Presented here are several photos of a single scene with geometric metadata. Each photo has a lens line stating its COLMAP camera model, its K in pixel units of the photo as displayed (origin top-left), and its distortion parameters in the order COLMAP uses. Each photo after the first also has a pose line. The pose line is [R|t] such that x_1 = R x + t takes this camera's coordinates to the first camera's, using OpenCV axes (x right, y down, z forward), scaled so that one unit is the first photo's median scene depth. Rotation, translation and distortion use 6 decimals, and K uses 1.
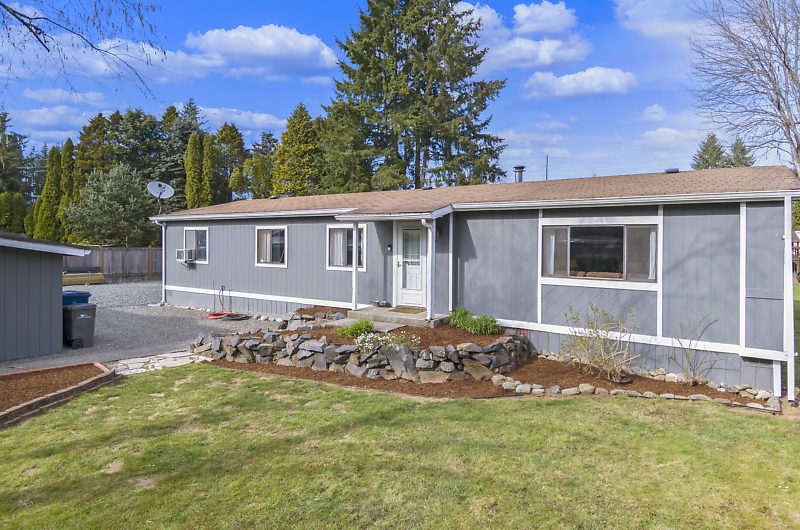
lens RADIAL K [[485.2, 0, 398.3], [0, 485.2, 239.9], [0, 0, 1]] dist [0.073080, -0.076336]
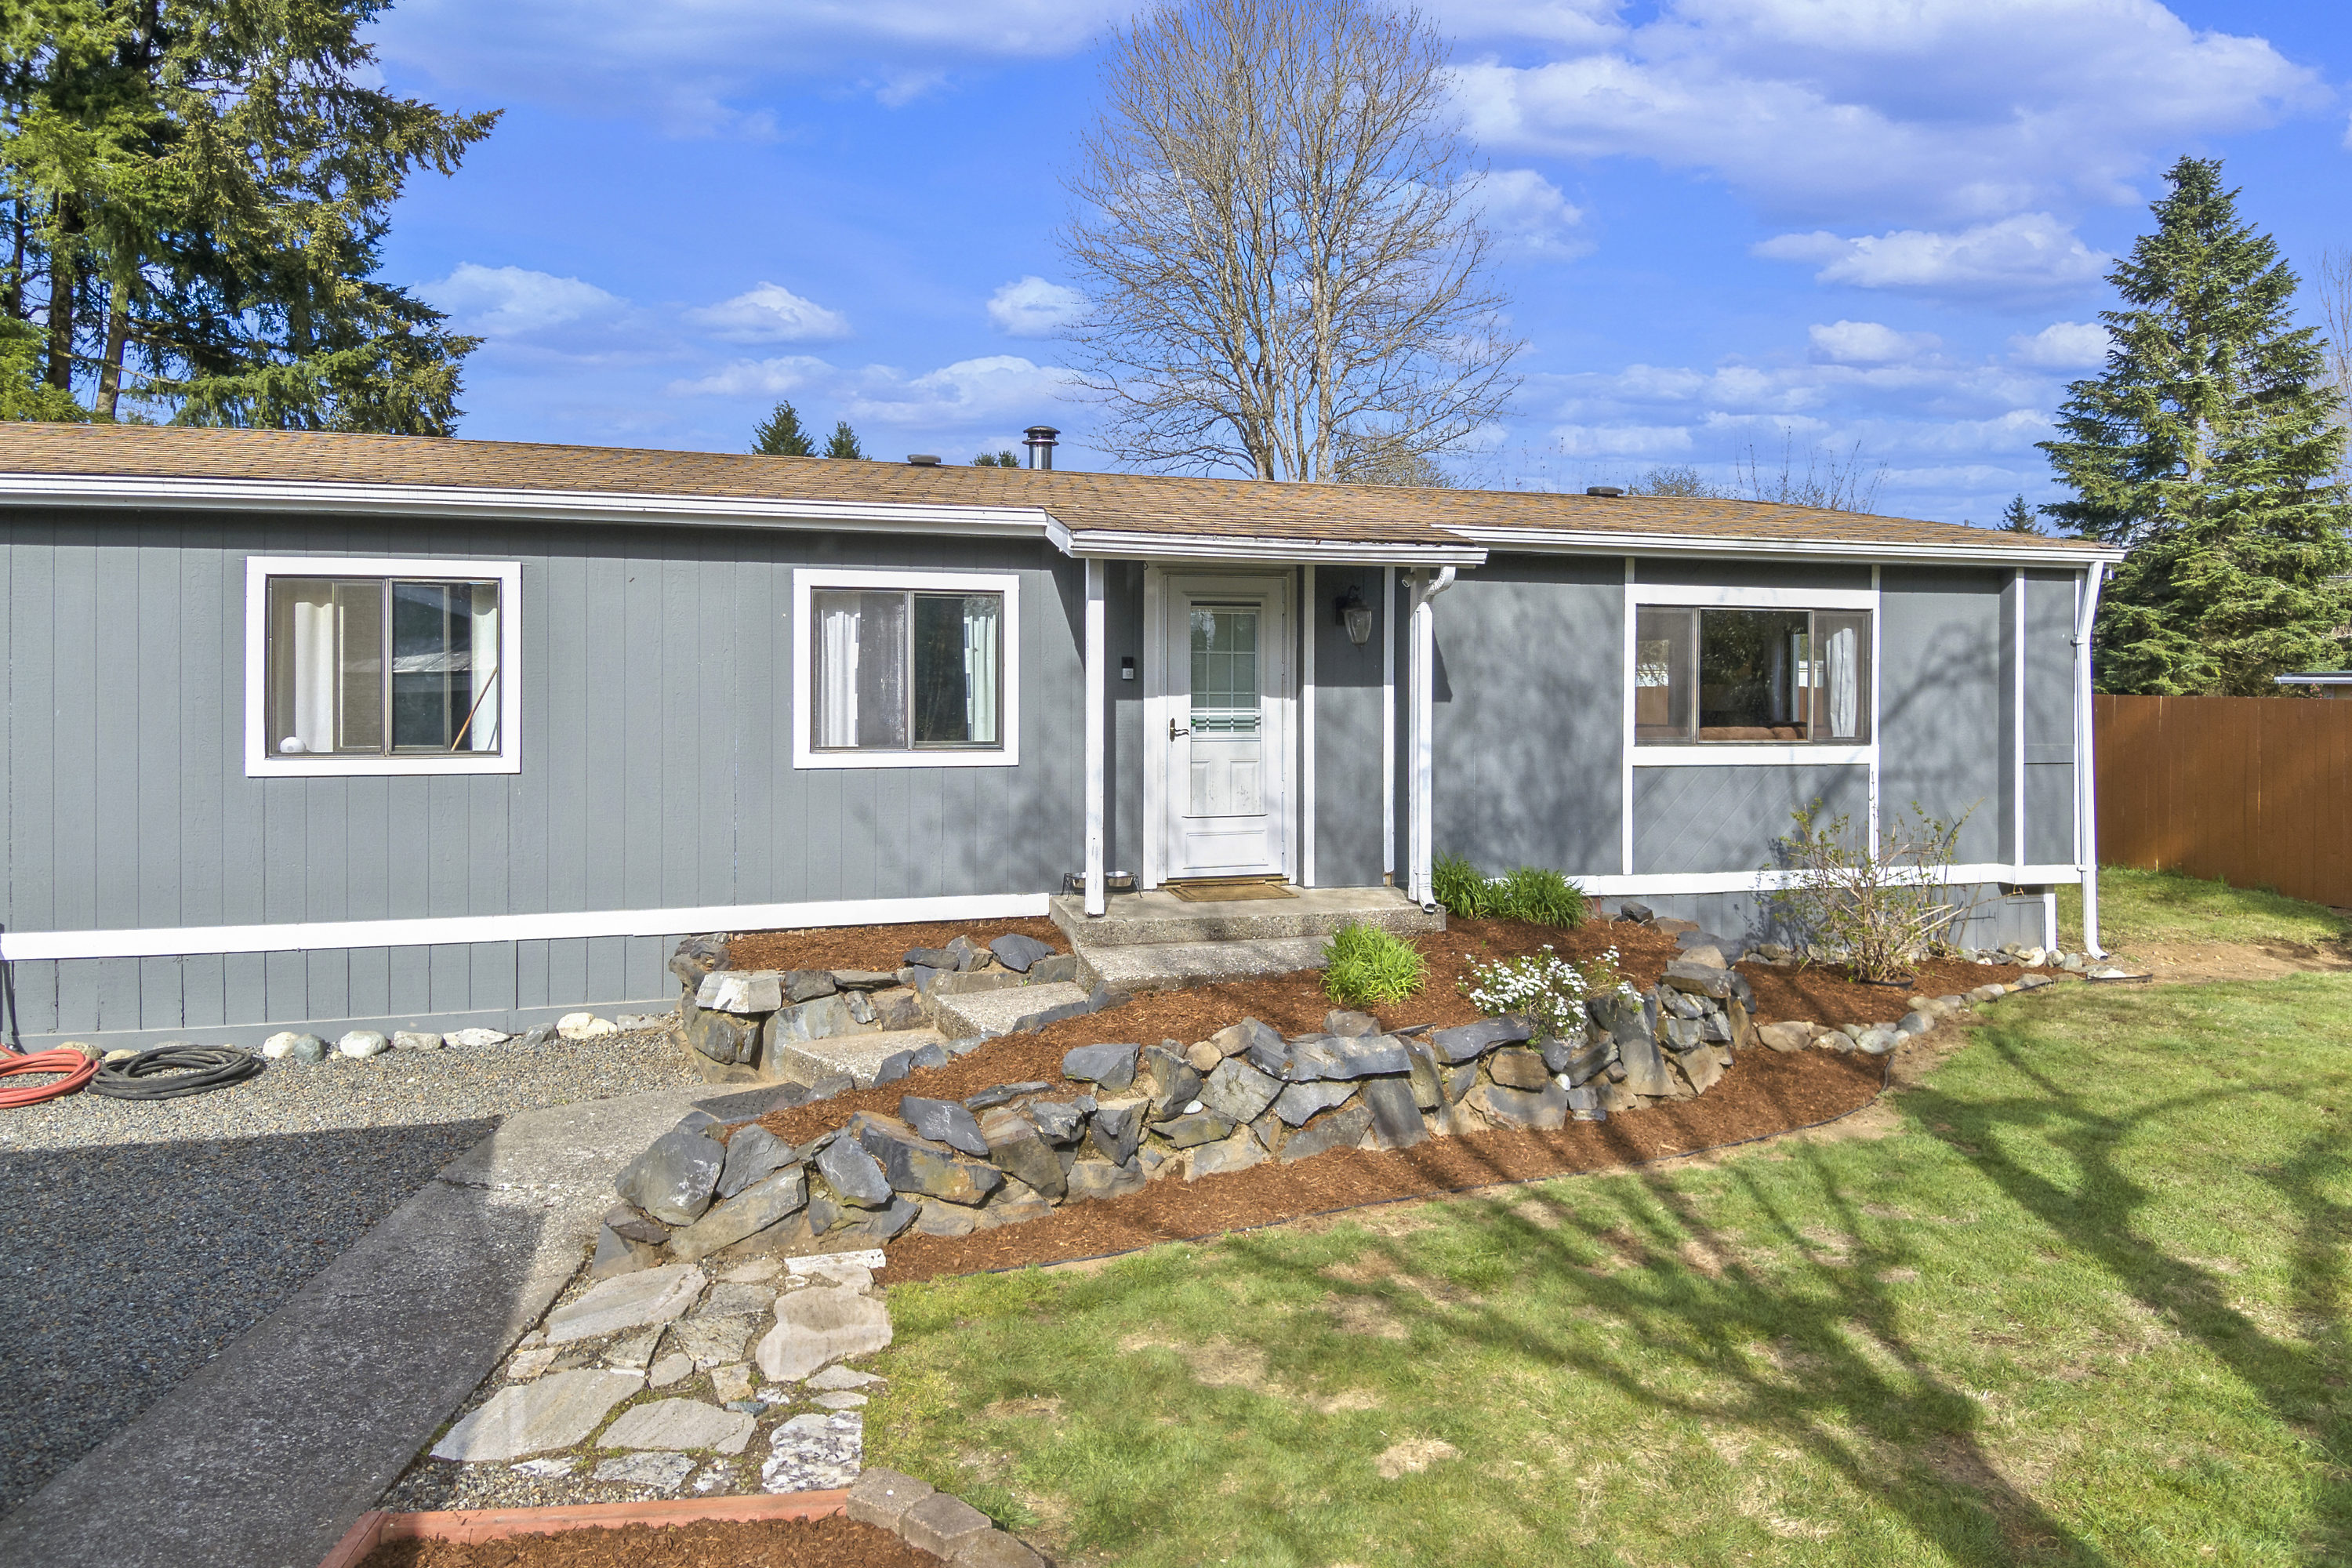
lens RADIAL K [[1357.5, 0, 1176.0], [0, 1357.5, 784.0], [0, 0, 1]] dist [0.103608, -0.127124]
pose [[0.657596, -0.058161, 0.751123, -0.700995], [-0.002833, 0.996818, 0.079667, 0.022809], [-0.753366, -0.054517, 0.655338, 0.585612]]
